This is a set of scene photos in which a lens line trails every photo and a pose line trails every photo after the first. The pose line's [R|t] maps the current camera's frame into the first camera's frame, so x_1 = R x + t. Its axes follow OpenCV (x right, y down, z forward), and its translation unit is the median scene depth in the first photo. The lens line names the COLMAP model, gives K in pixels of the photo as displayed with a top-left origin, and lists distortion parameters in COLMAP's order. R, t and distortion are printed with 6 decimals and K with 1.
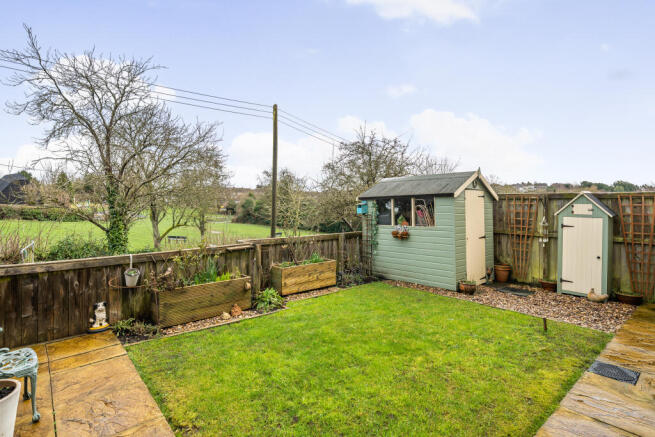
lens RADIAL K [[345.0, 0, 327.5], [0, 345.0, 215.9], [0, 0, 1]] dist [0.004443, 0.000322]
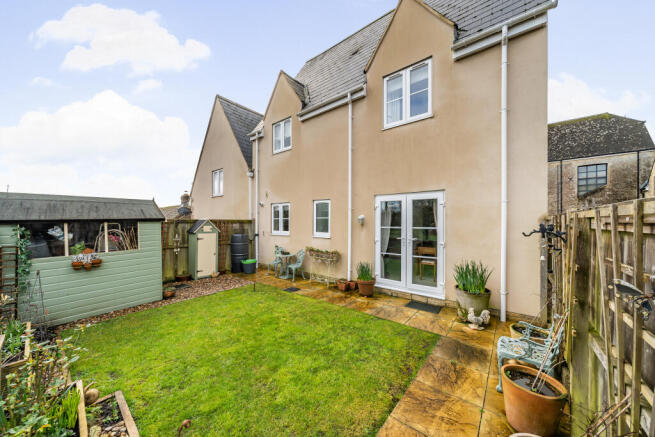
lens RADIAL K [[224.5, 0, 328.0], [0, 224.5, 221.2], [0, 0, 1]] dist [0.004725, -0.000057]
pose [[-0.180733, 0.002808, 0.983528, -0.490795], [0.033625, 0.999429, 0.003326, -0.038127], [-0.982957, 0.033672, -0.180724, 0.544204]]
